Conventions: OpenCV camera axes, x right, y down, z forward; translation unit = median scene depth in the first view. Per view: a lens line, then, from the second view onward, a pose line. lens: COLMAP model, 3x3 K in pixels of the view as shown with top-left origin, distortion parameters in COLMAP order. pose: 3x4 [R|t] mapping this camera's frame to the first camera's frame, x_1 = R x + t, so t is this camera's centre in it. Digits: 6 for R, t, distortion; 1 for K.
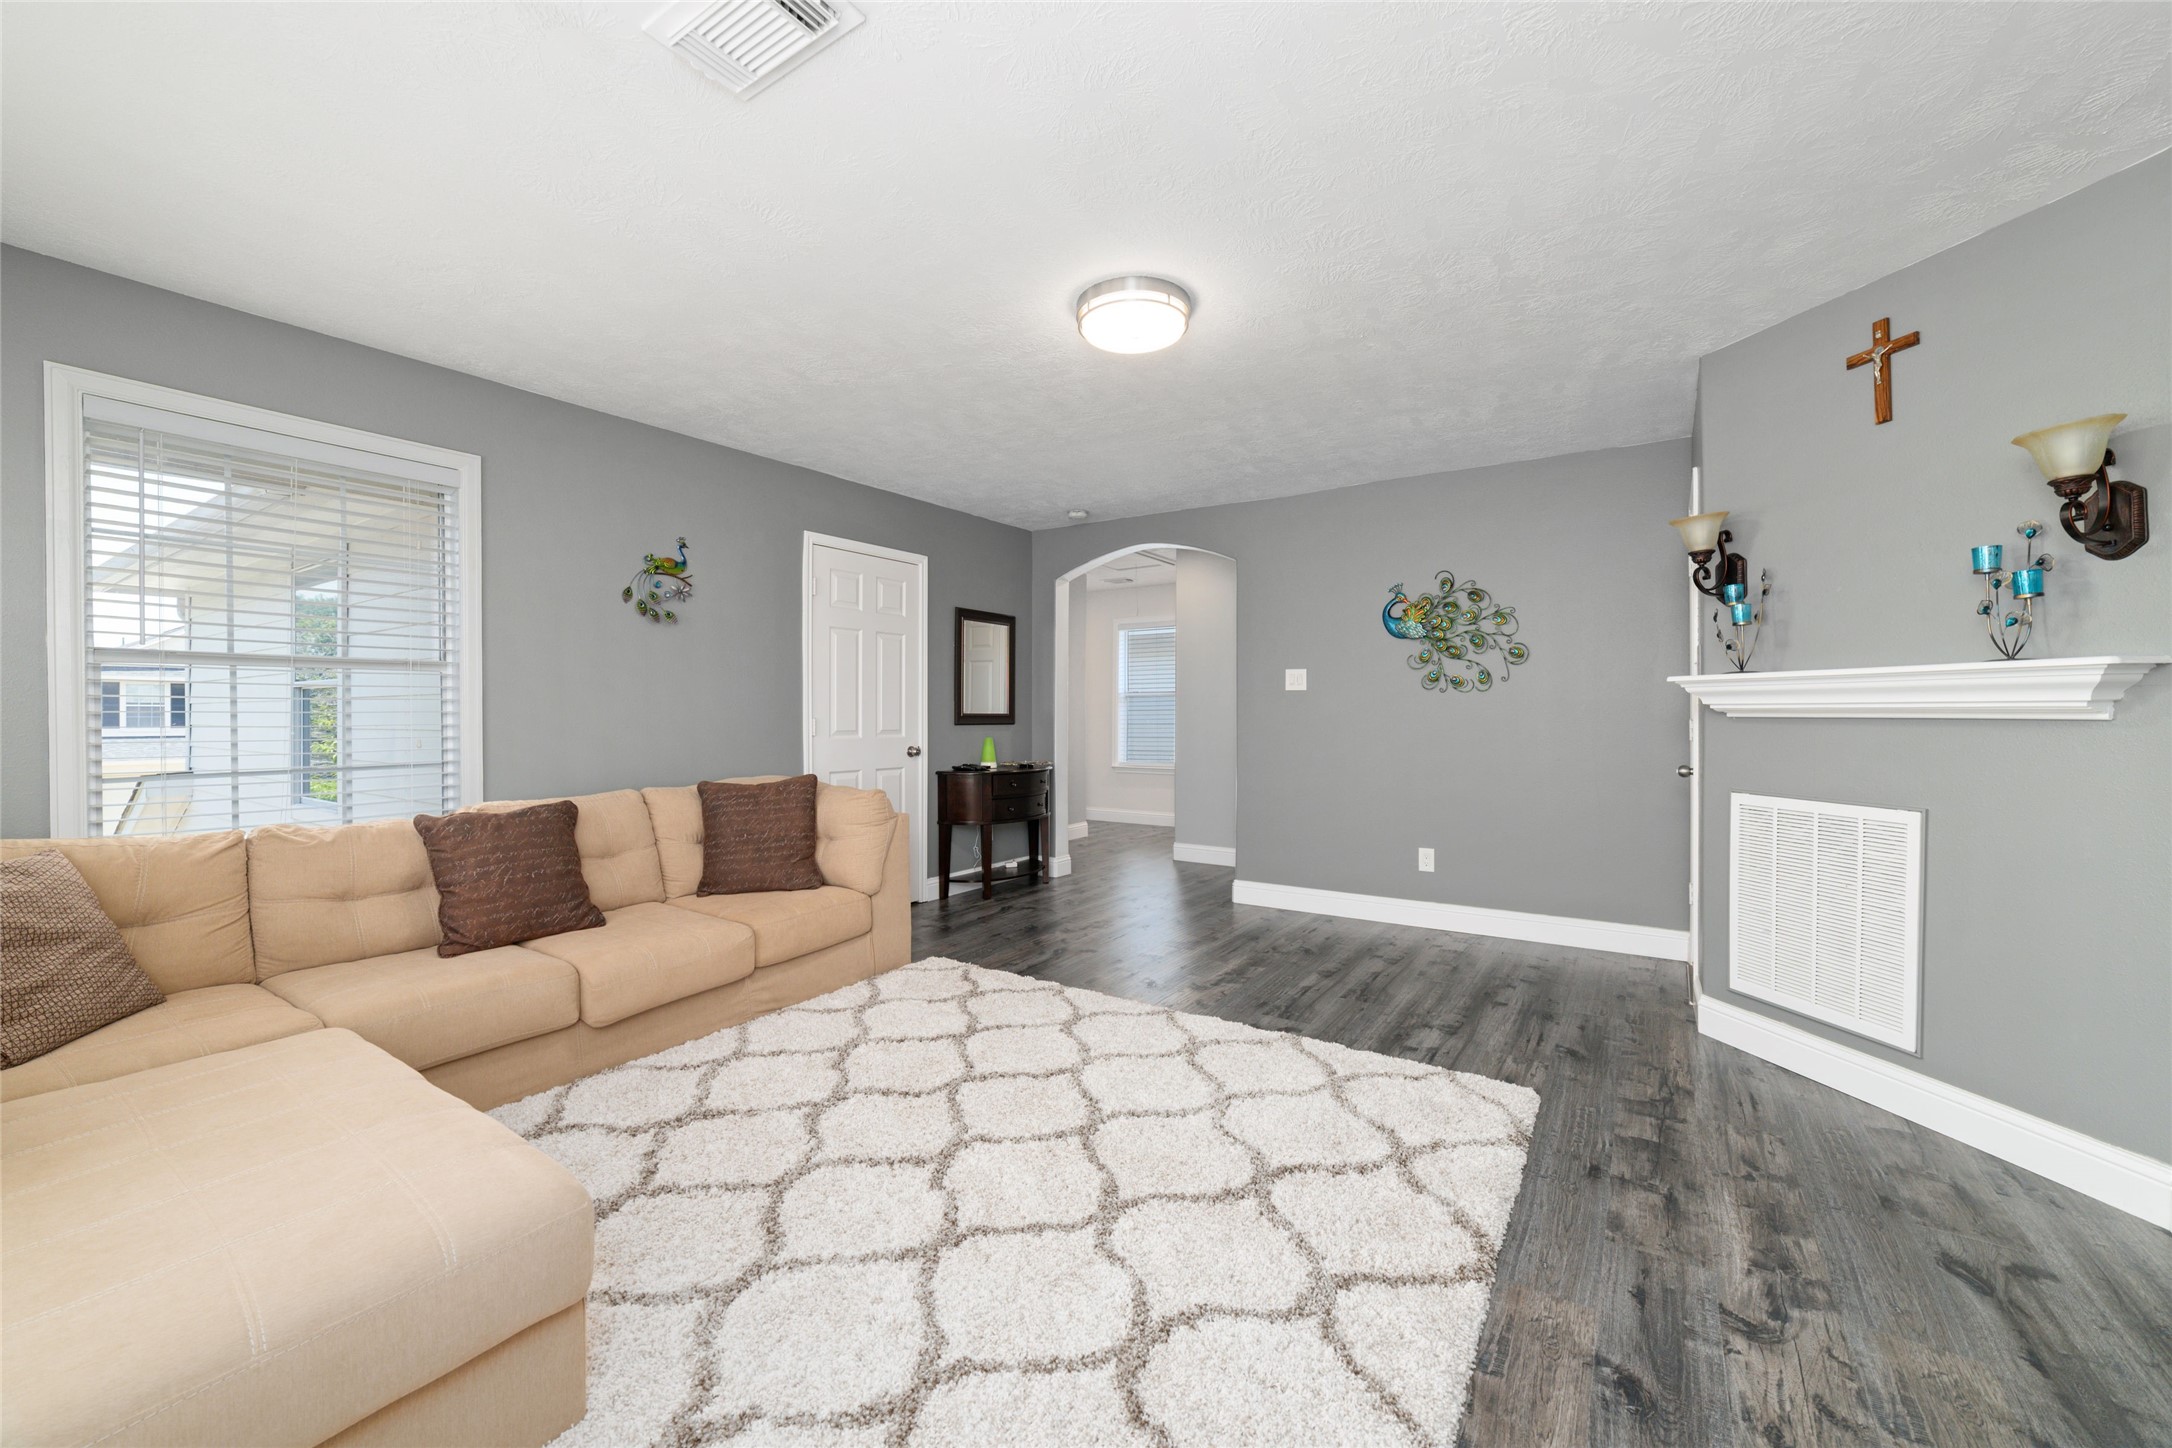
lens RADIAL K [[836.5, 0, 1092.9], [0, 836.5, 716.1], [0, 0, 1]] dist [-0.025424, 0.011239]
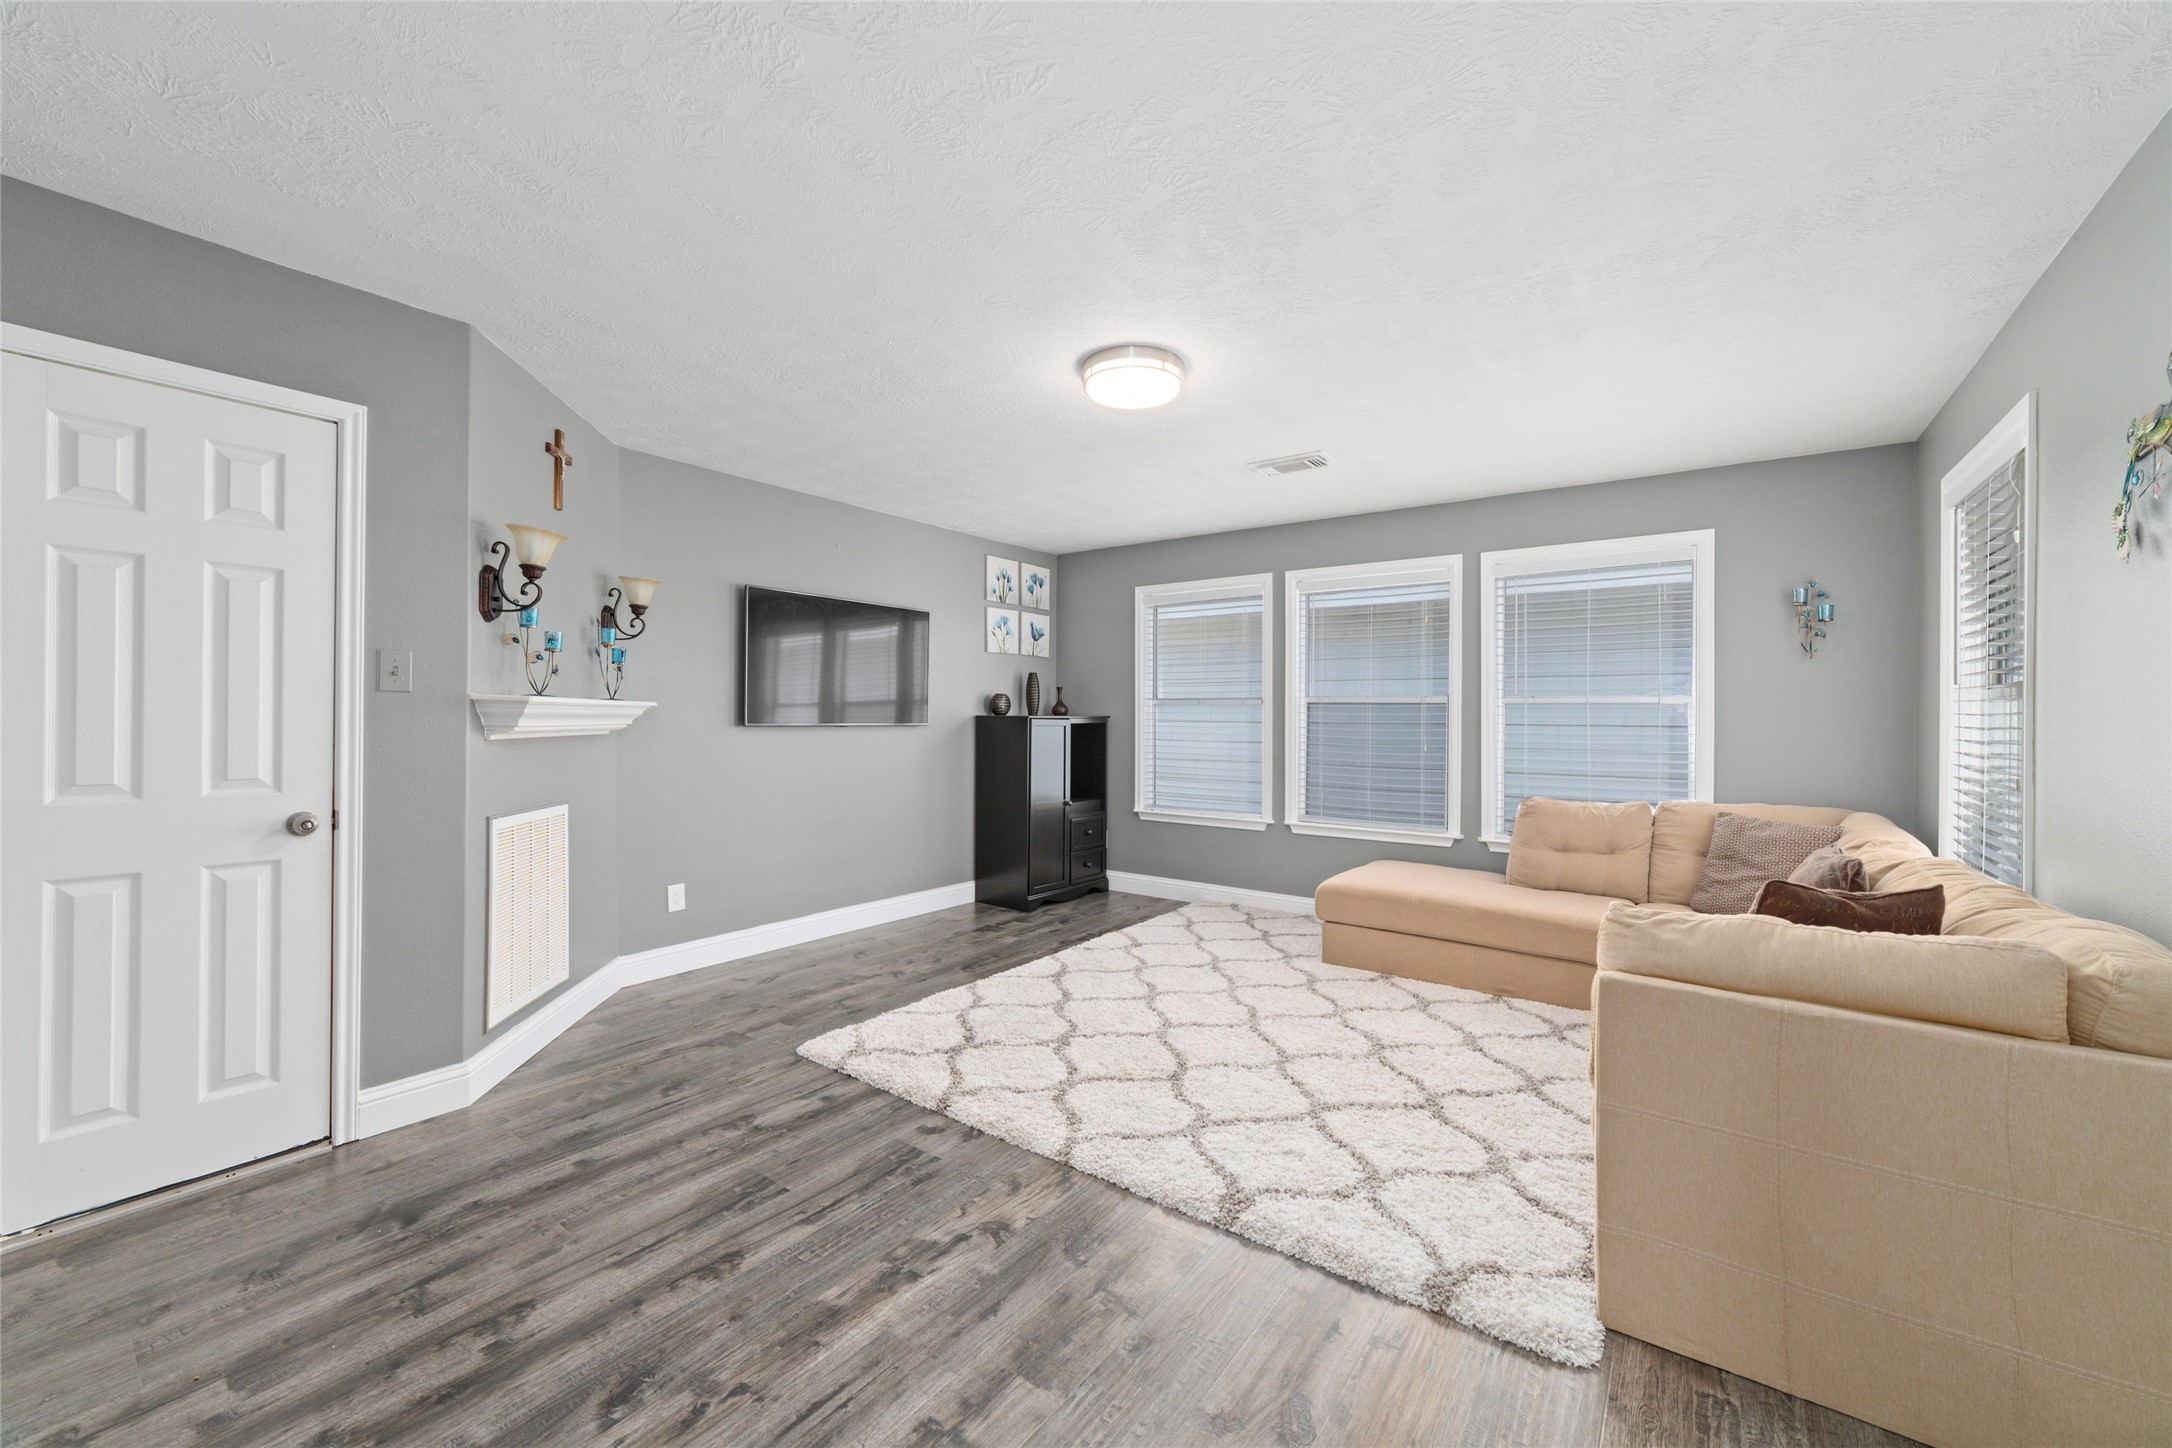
lens RADIAL K [[836.5, 0, 1092.9], [0, 836.5, 716.1], [0, 0, 1]] dist [-0.025424, 0.011239]
pose [[-0.998924, -0.003943, 0.046217, 0.042565], [-0.003654, 0.999973, 0.006351, -0.035296], [-0.046241, 0.006175, -0.998911, 1.881248]]
